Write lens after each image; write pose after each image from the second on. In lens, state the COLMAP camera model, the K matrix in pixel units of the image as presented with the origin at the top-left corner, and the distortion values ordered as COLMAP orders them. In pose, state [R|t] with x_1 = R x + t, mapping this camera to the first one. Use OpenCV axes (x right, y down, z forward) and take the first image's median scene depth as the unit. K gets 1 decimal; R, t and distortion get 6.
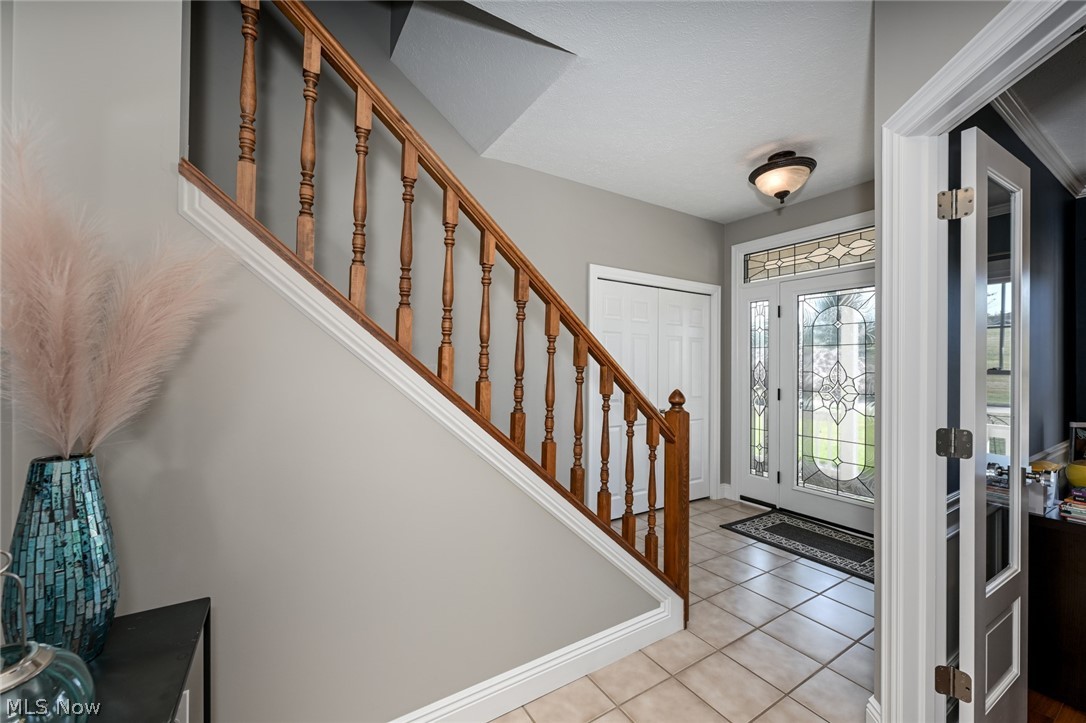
lens RADIAL K [[431.4, 0, 544.4], [0, 431.4, 361.7], [0, 0, 1]] dist [-0.004685, 0.000686]
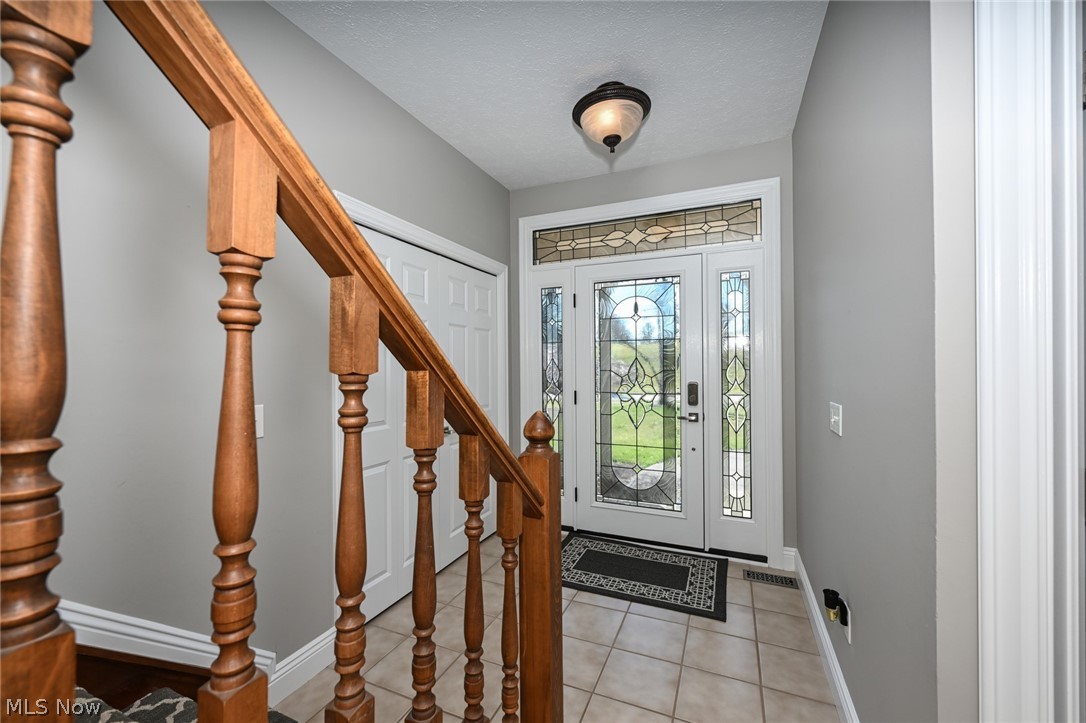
lens RADIAL K [[431.4, 0, 540.0], [0, 431.4, 362.4], [0, 0, 1]] dist [-0.004685, 0.000686]
pose [[0.830766, -0.010190, 0.556529, 0.013197], [0.008052, 0.999948, 0.006289, 0.000829], [-0.556564, -0.000743, 0.830804, 0.418956]]
